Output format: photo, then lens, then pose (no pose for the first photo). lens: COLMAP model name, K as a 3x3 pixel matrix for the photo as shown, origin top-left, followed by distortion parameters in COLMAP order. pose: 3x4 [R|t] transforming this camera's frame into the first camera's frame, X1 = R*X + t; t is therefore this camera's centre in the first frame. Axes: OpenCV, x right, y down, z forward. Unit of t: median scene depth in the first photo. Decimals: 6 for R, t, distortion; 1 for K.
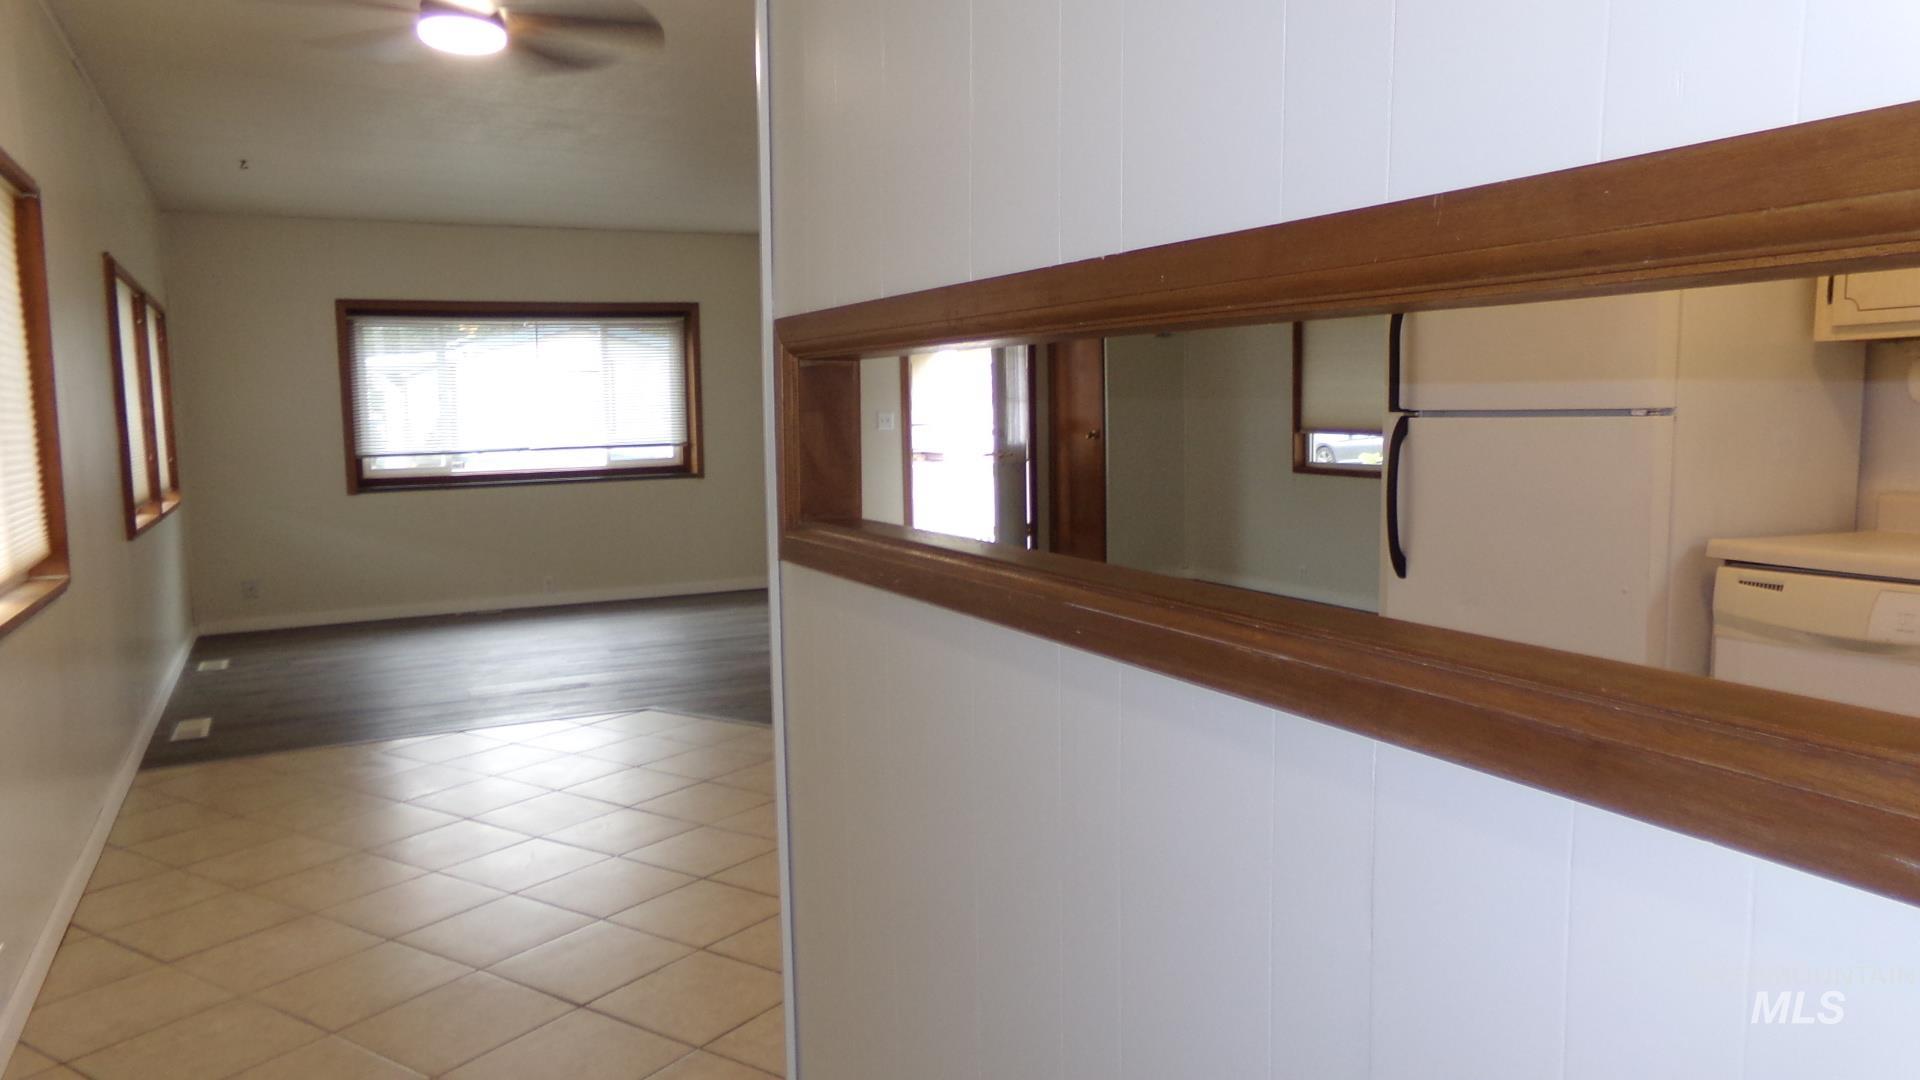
lens RADIAL K [[1347.5, 0, 960.1], [0, 1347.5, 528.2], [0, 0, 1]] dist [-0.043836, 0.088695]
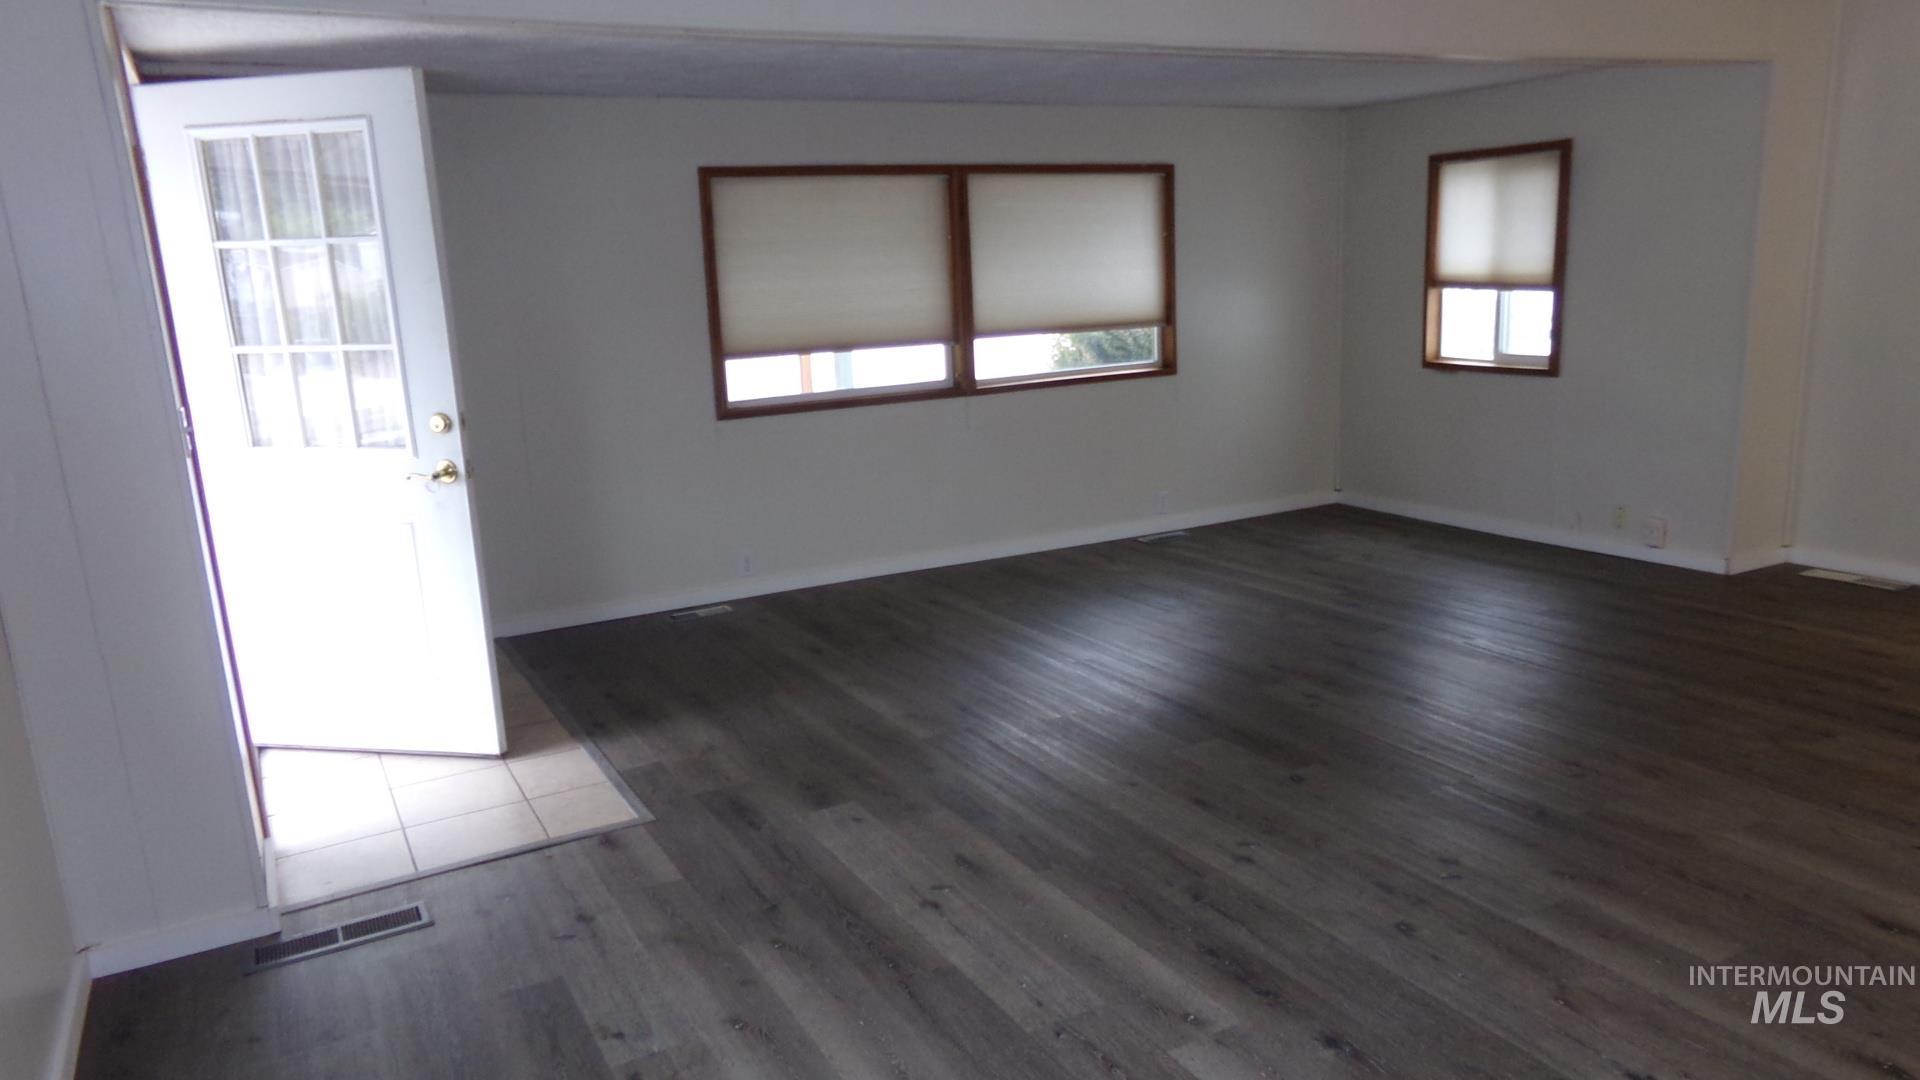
lens RADIAL K [[1347.5, 0, 988.7], [0, 1347.5, 540.7], [0, 0, 1]] dist [-0.043836, 0.088695]
pose [[-0.053500, -0.197997, 0.978741, -0.554832], [0.136751, 0.969458, 0.203594, -0.143132], [-0.989160, 0.144737, -0.024790, 1.312176]]
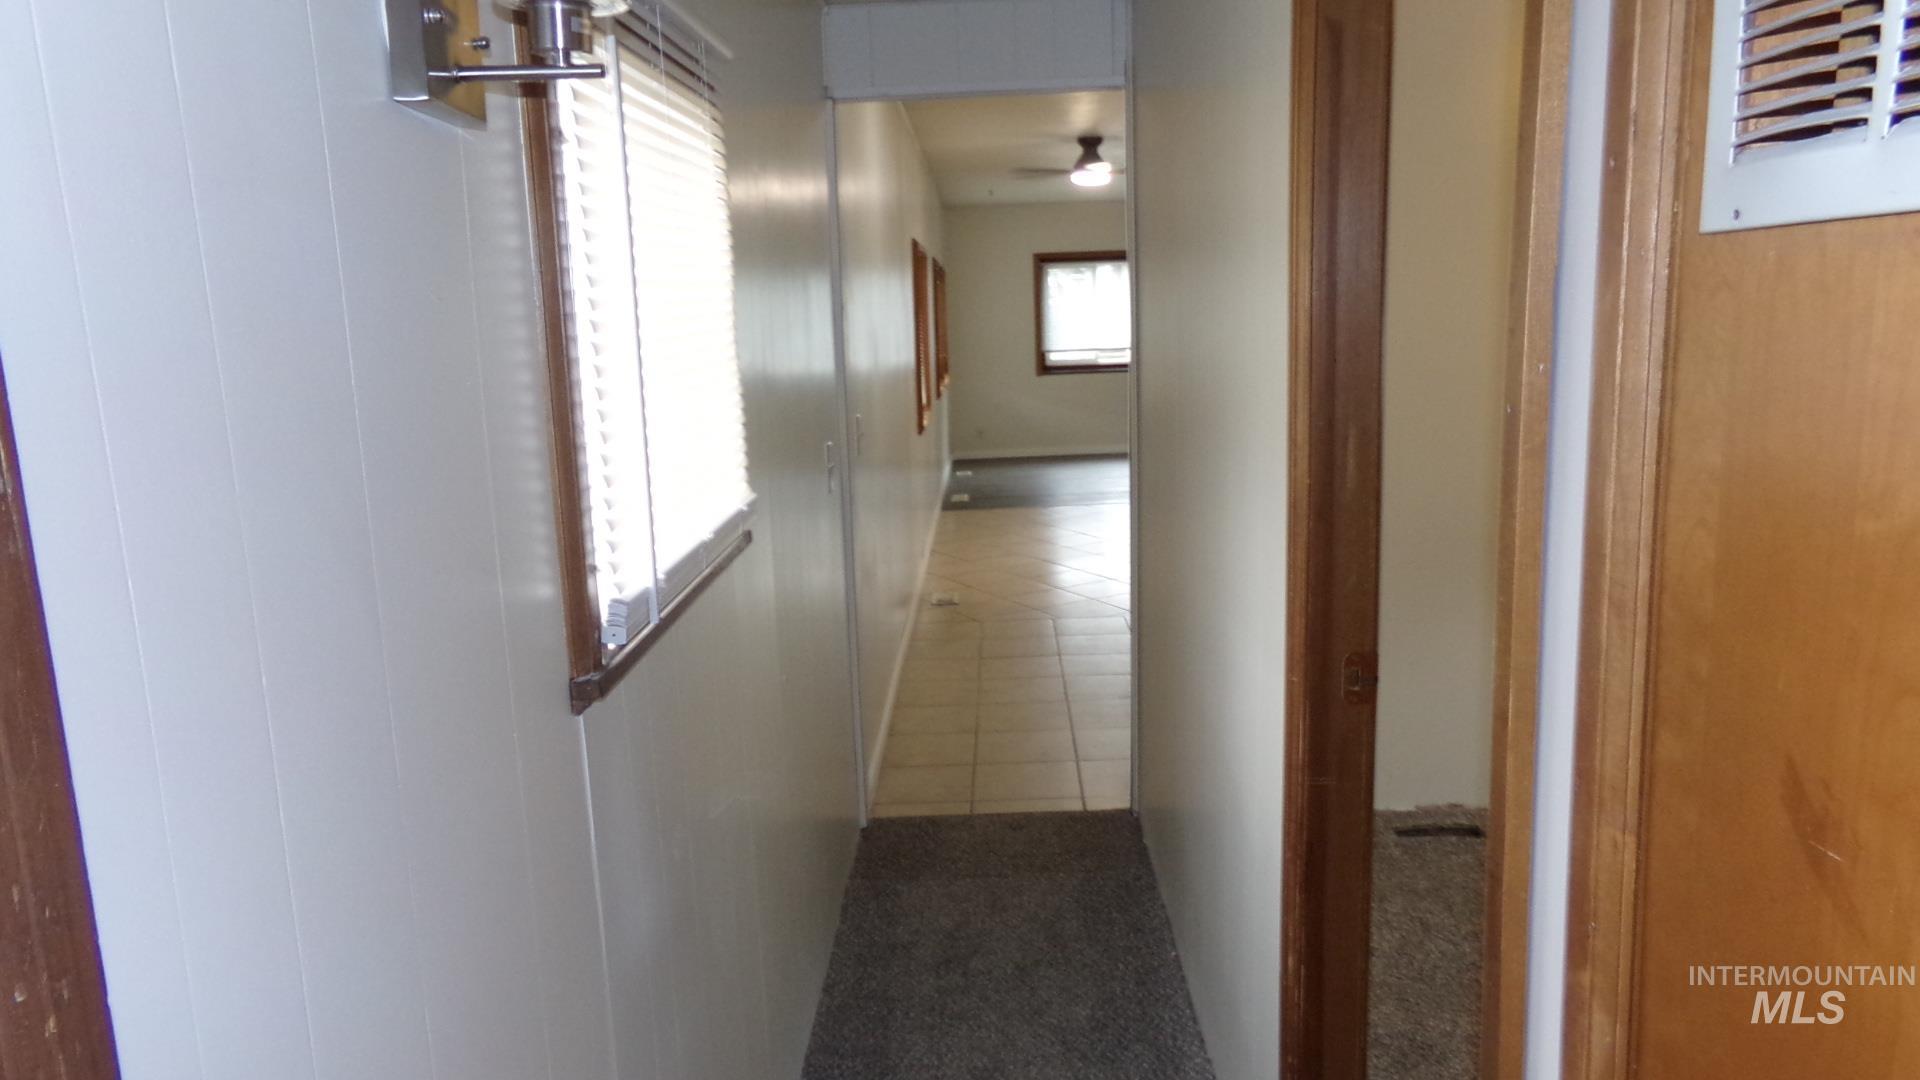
lens RADIAL K [[1347.5, 0, 962.9], [0, 1347.5, 546.7], [0, 0, 1]] dist [-0.043836, 0.088695]
pose [[0.885310, 0.073066, -0.459224, 0.273790], [-0.025309, 0.993685, 0.109312, 0.004943], [0.464311, -0.085153, 0.881569, -0.596047]]
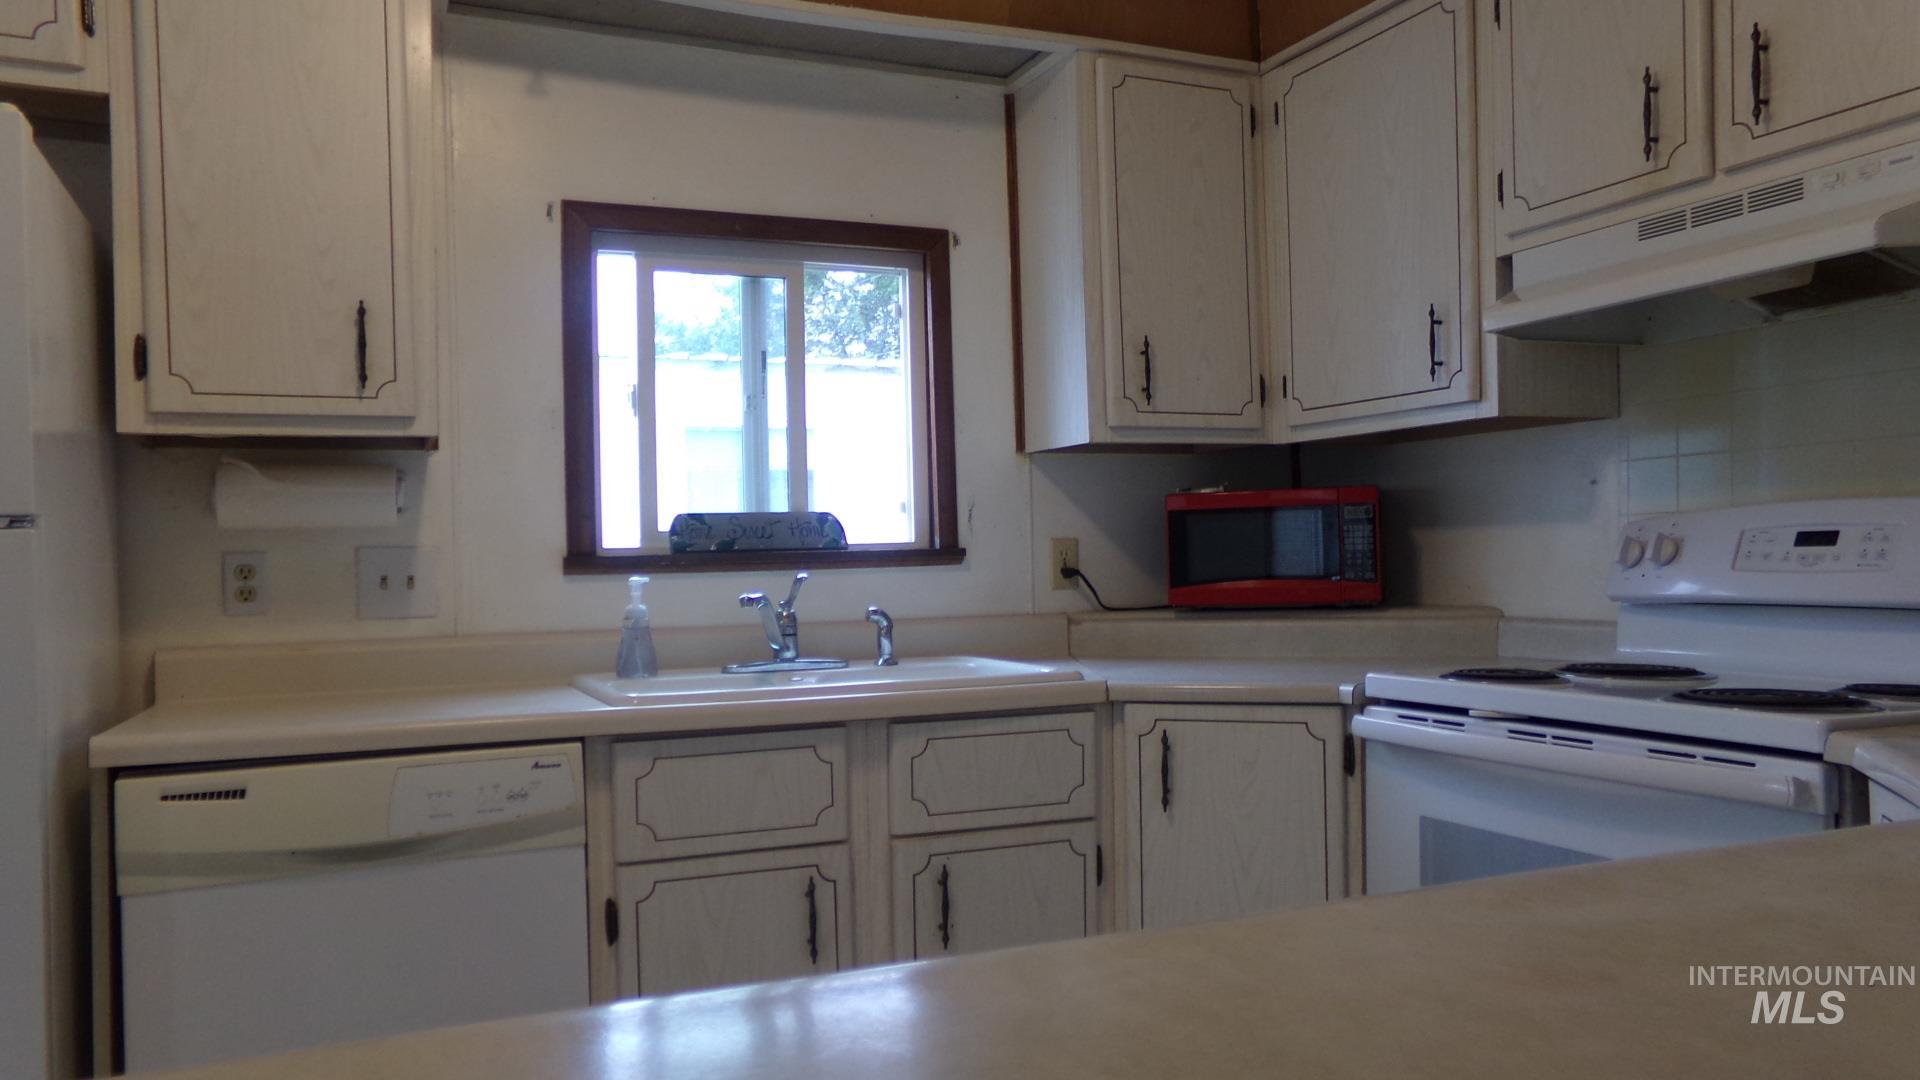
lens RADIAL K [[1347.5, 0, 943.0], [0, 1347.5, 579.9], [0, 0, 1]] dist [-0.043836, 0.088695]
pose [[0.040155, 0.000023, 0.999193, -0.015273], [0.115765, 0.993266, -0.004676, -0.010246], [-0.992465, 0.115860, 0.039882, 0.403559]]
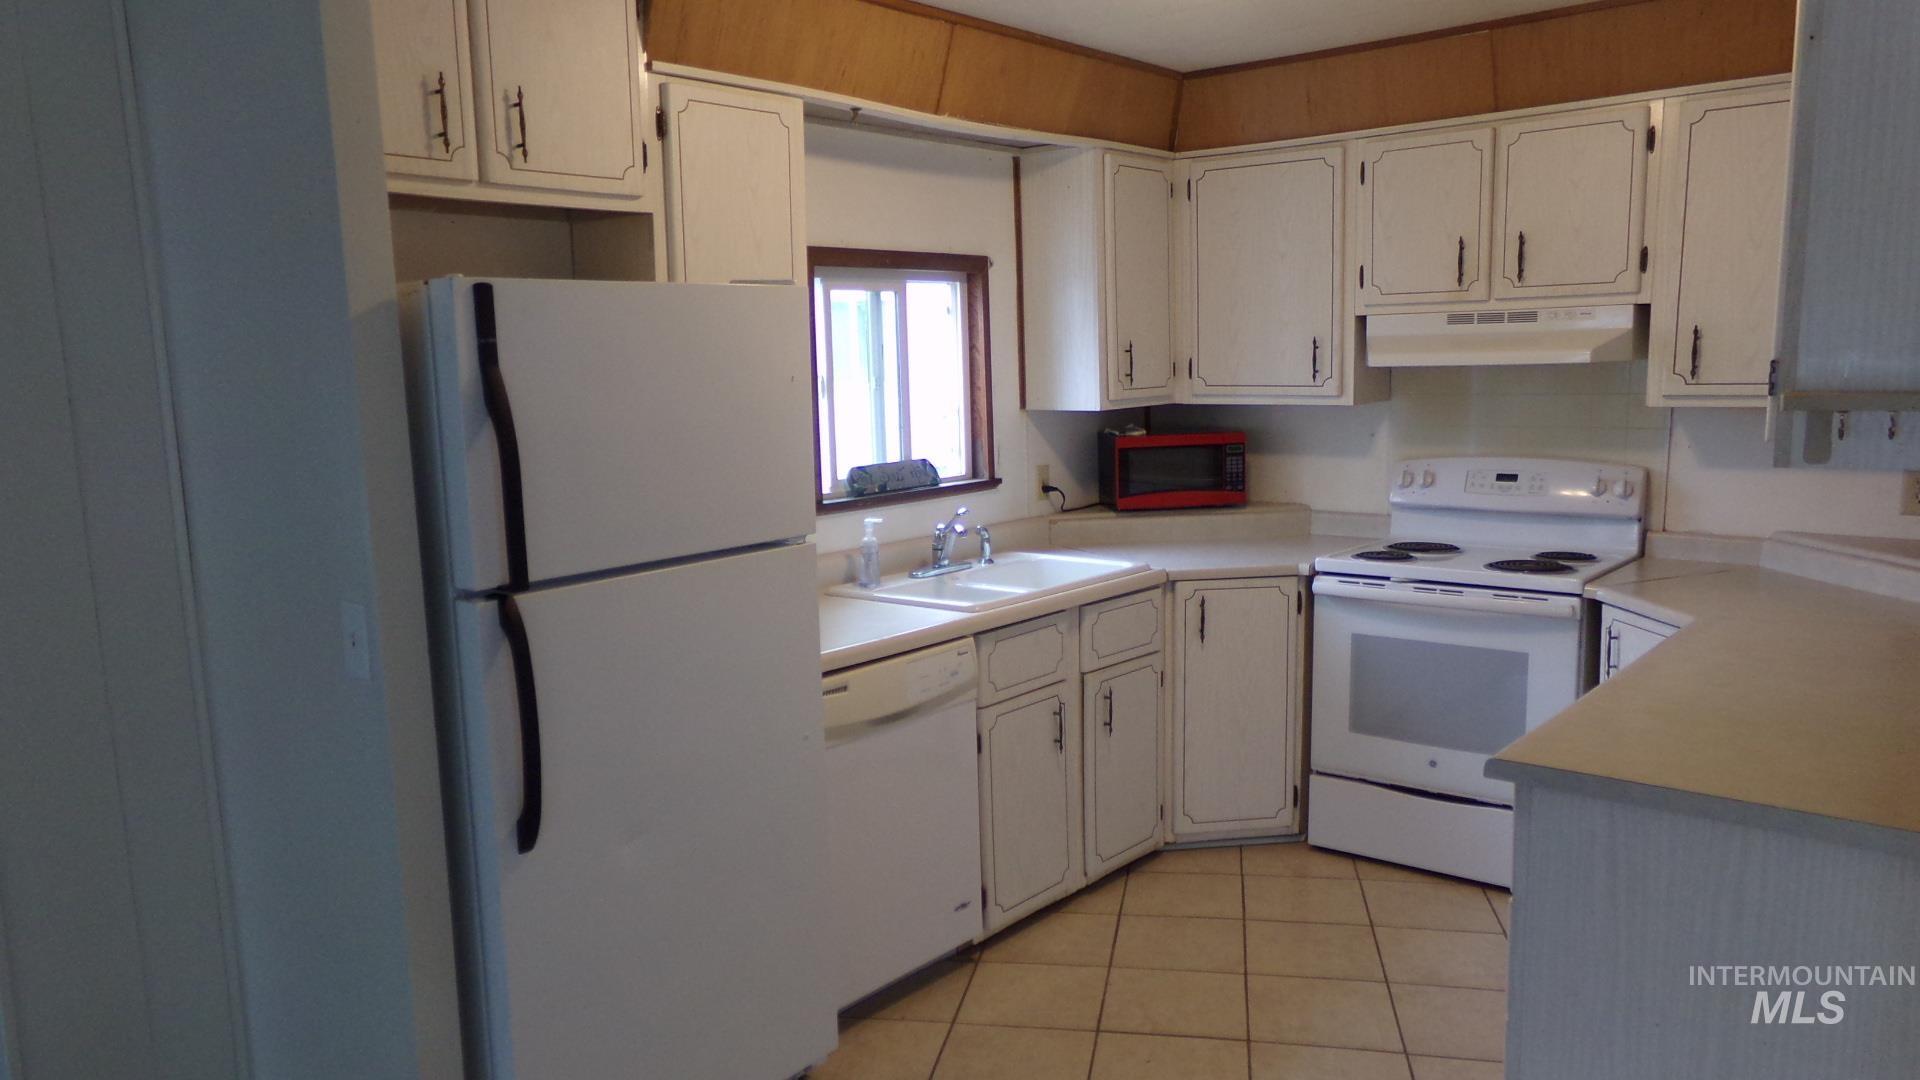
lens RADIAL K [[1347.5, 0, 952.0], [0, 1347.5, 570.8], [0, 0, 1]] dist [-0.043836, 0.088695]
pose [[-0.406193, -0.117376, 0.906218, -0.163536], [0.120340, 0.976207, 0.180381, -0.101502], [-0.905829, 0.182324, -0.382404, 0.701718]]
